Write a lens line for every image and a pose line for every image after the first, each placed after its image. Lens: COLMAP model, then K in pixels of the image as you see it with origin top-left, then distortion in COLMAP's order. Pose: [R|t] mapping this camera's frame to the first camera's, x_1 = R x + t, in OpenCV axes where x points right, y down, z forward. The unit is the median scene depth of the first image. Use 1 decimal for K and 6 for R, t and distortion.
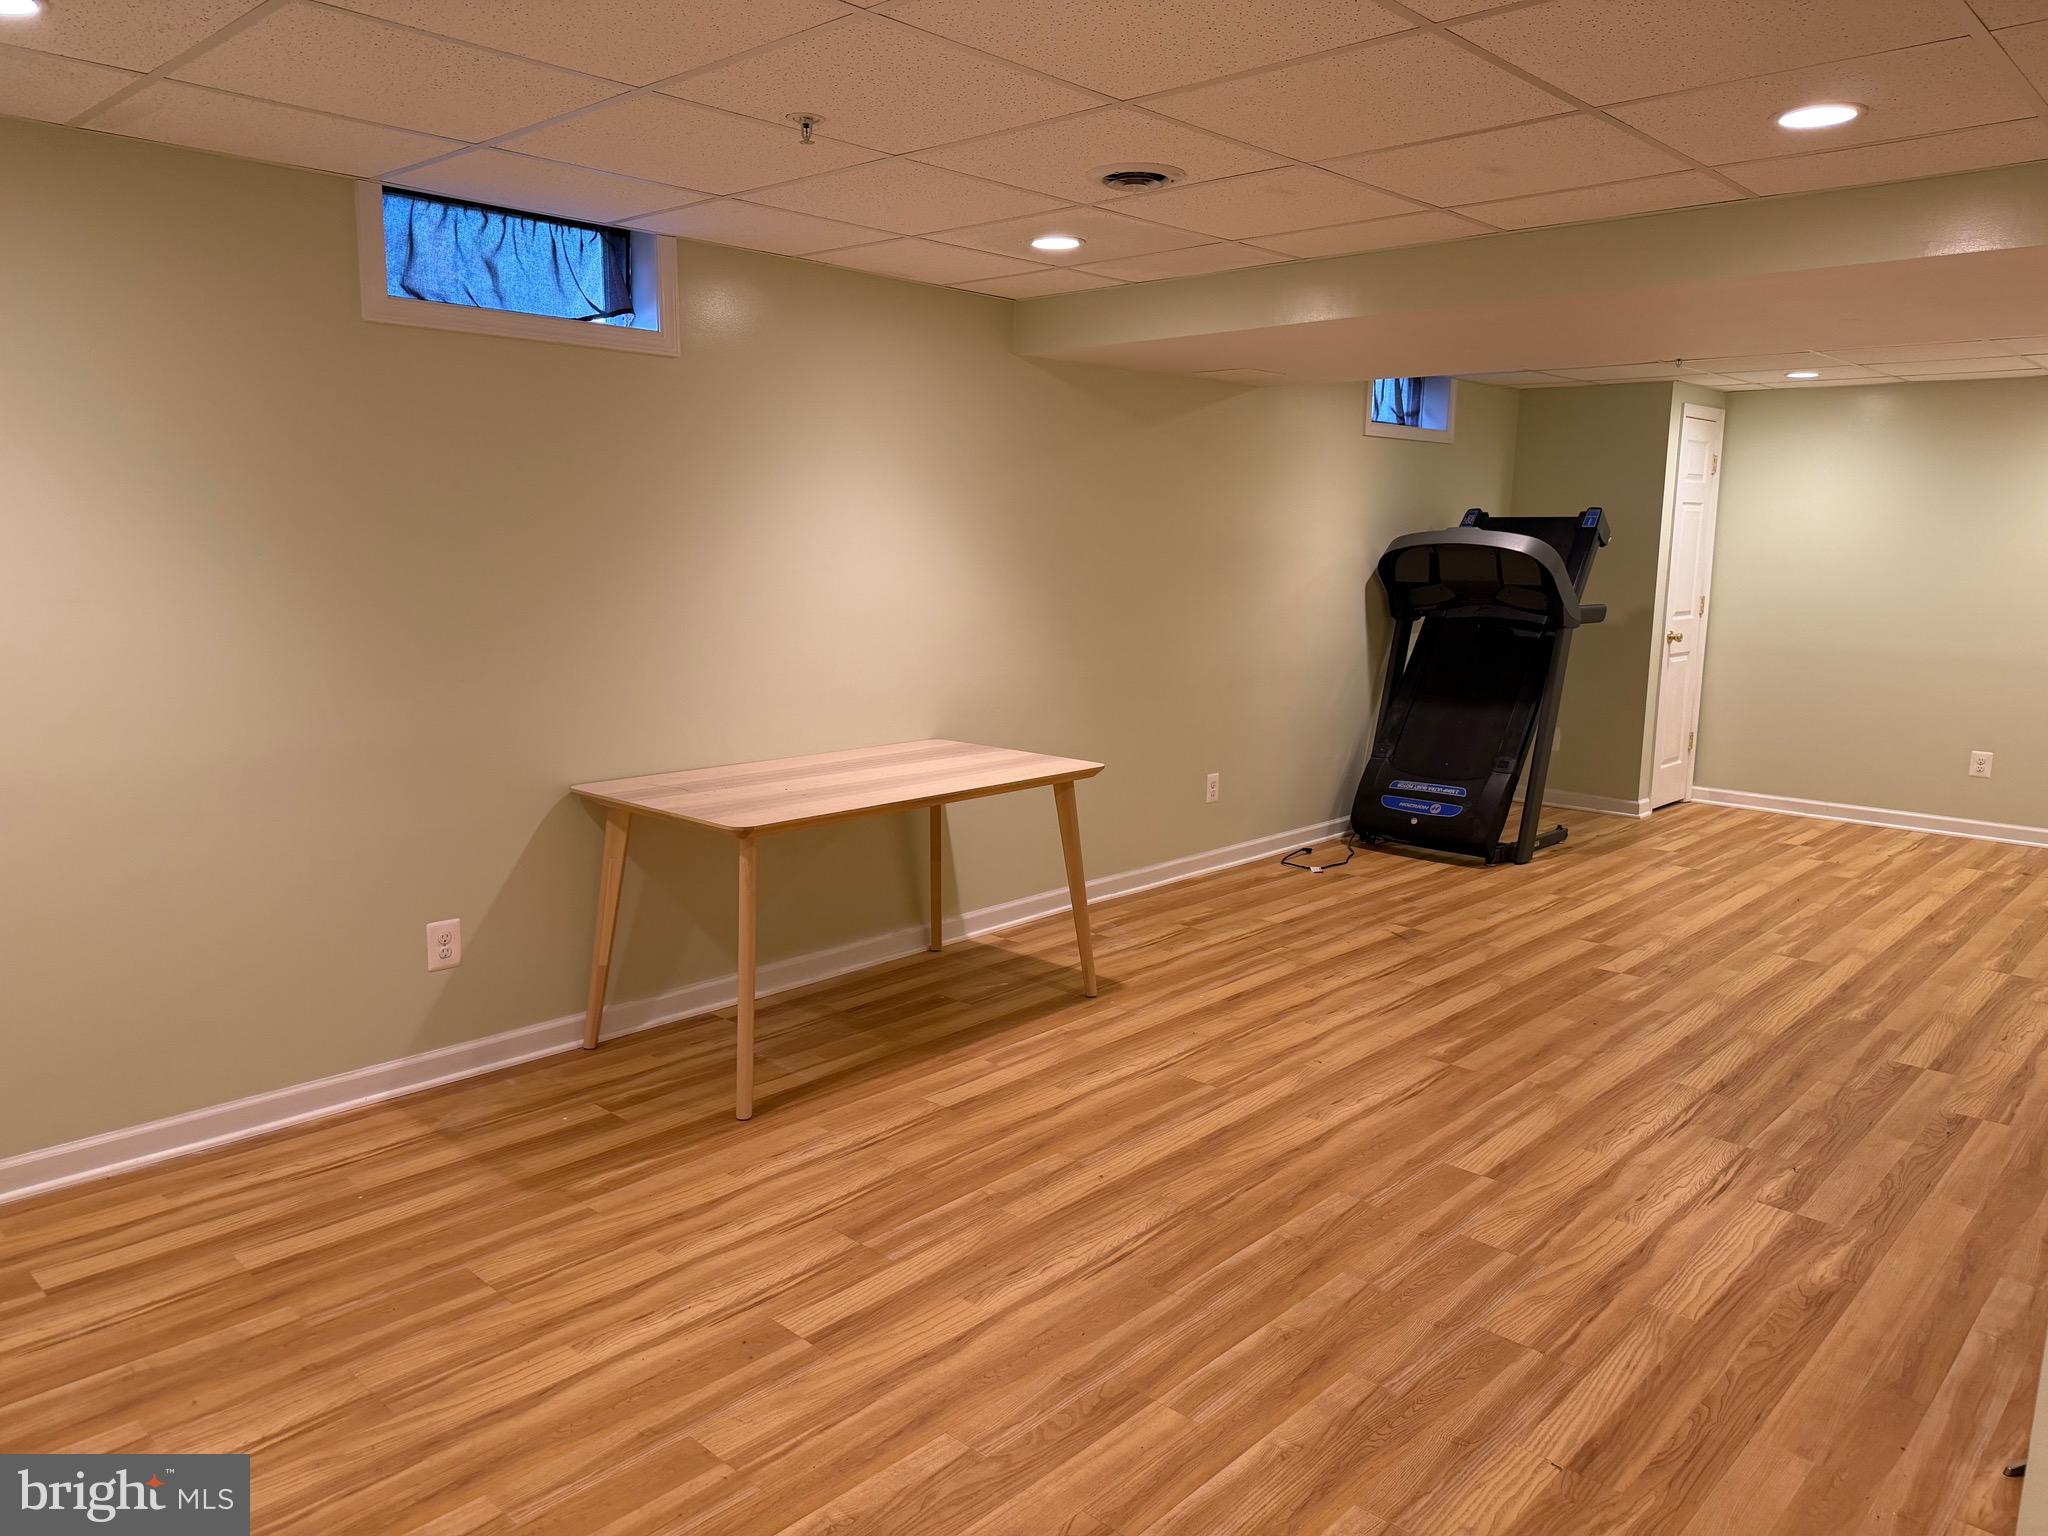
lens RADIAL K [[1444.6, 0, 1025.3], [0, 1444.6, 761.2], [0, 0, 1]] dist [0.008029, -0.020228]
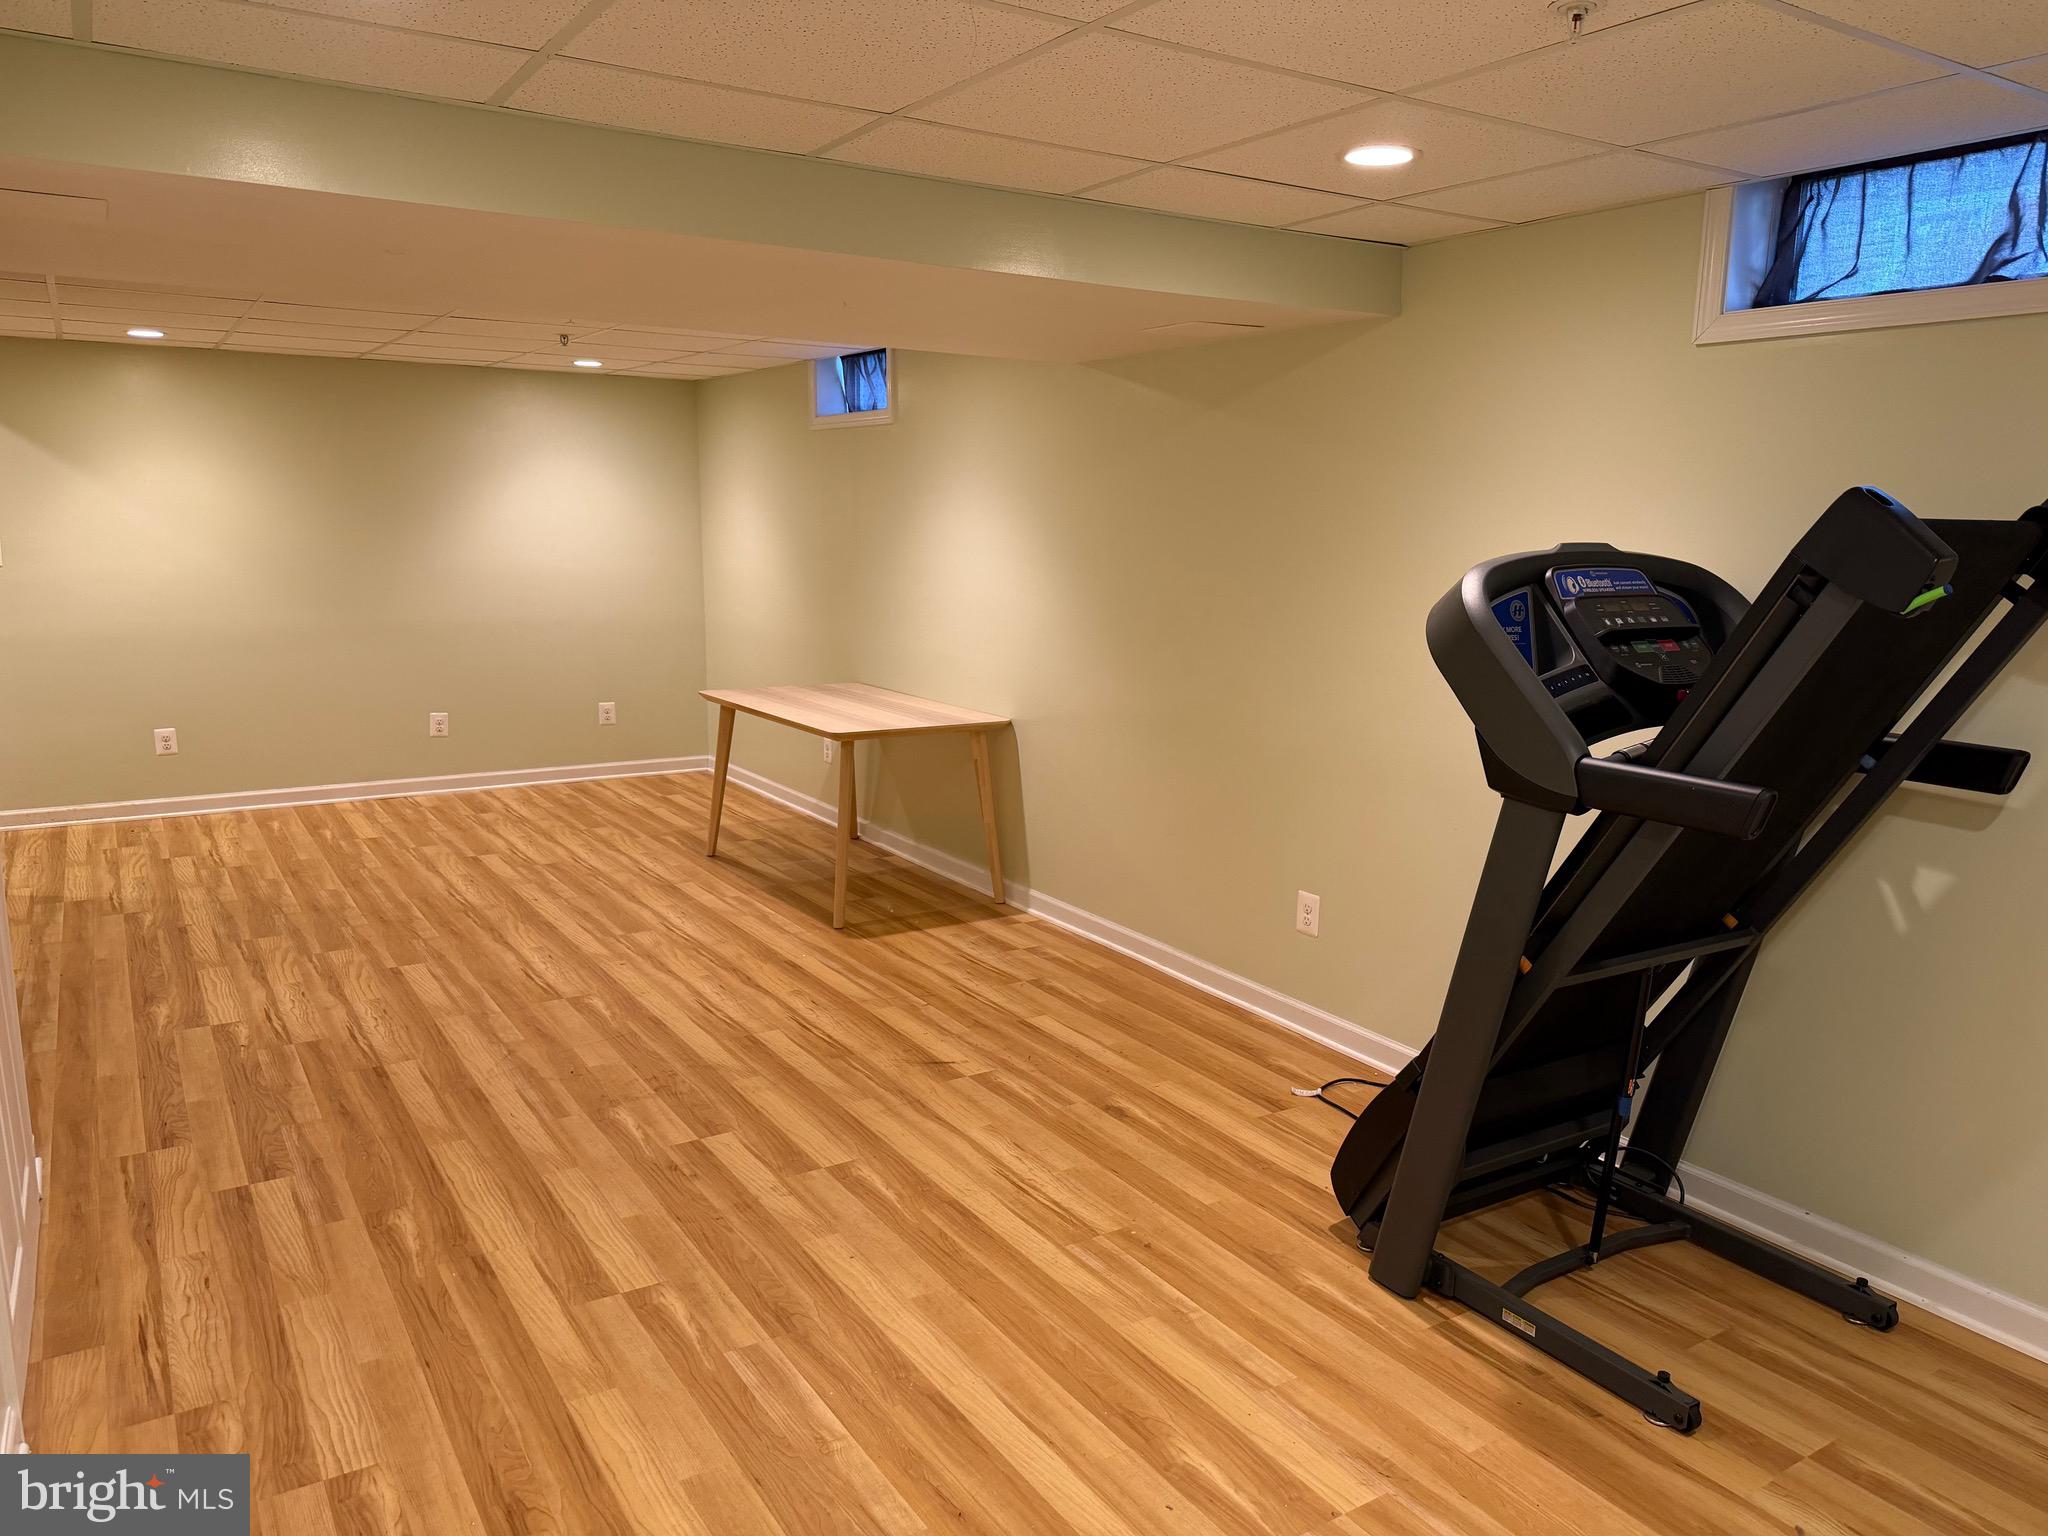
lens RADIAL K [[1444.6, 0, 1031.9], [0, 1444.6, 775.5], [0, 0, 1]] dist [0.008029, -0.020228]
pose [[-0.238523, 0.157183, -0.958332, 1.158224], [-0.172345, 0.964299, 0.201057, -0.230639], [0.955722, 0.213121, -0.202918, 1.408840]]
